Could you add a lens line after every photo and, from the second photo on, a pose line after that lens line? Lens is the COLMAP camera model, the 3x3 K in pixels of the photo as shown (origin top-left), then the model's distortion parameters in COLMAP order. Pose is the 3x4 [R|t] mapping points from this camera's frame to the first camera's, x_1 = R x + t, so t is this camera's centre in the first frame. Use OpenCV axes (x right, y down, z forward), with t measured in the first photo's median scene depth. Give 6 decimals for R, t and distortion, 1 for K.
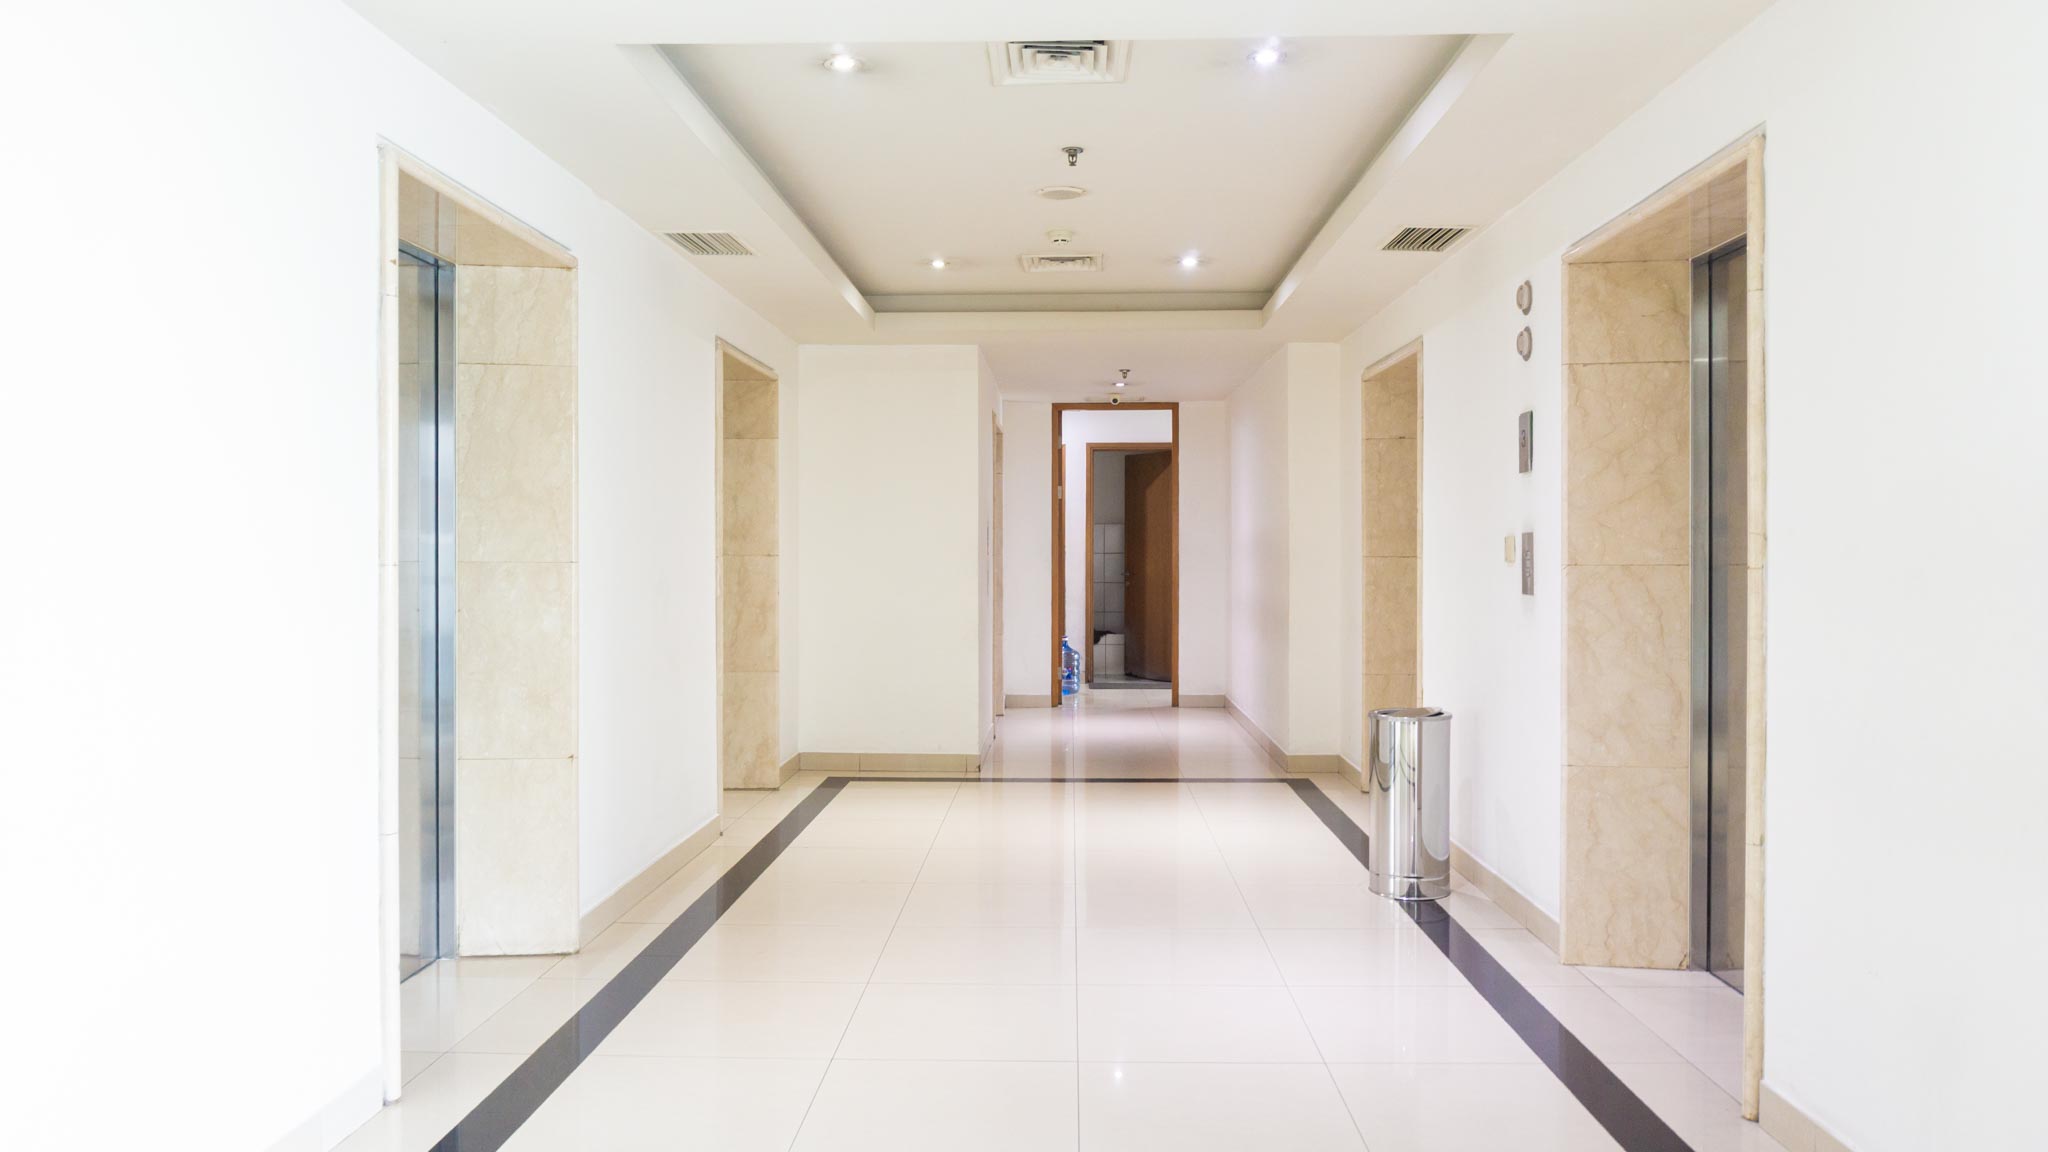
lens RADIAL K [[1352.8, 0, 1032.8], [0, 1352.8, 588.3], [0, 0, 1]] dist [-0.041061, 0.001729]
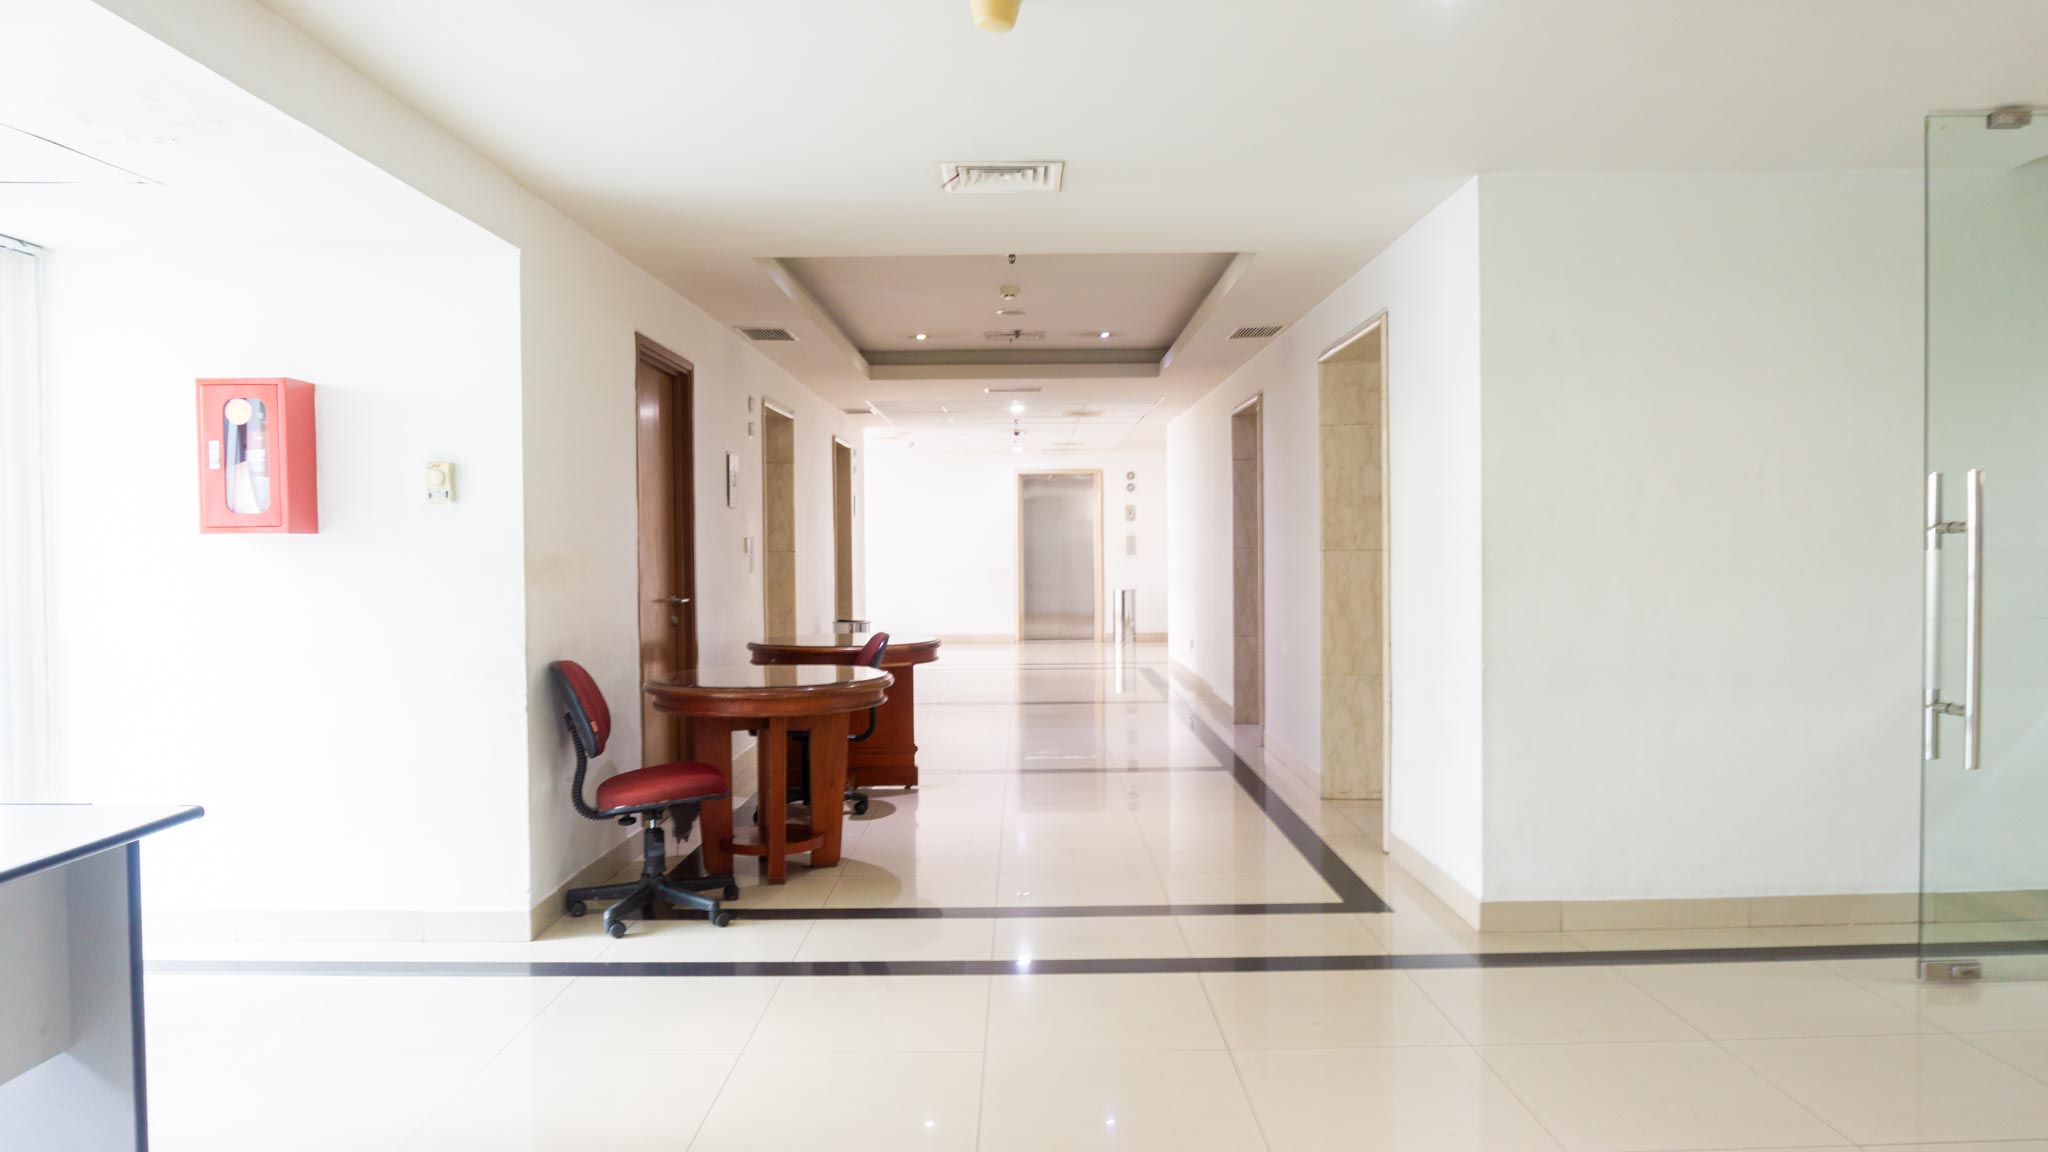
lens RADIAL K [[1352.8, 0, 1025.6], [0, 1352.8, 573.9], [0, 0, 1]] dist [-0.041061, 0.001729]
pose [[0.999753, -0.009643, 0.020017, 0.008579], [0.009550, 0.999943, 0.004705, -0.003035], [-0.020061, -0.004512, 0.999789, -0.471962]]
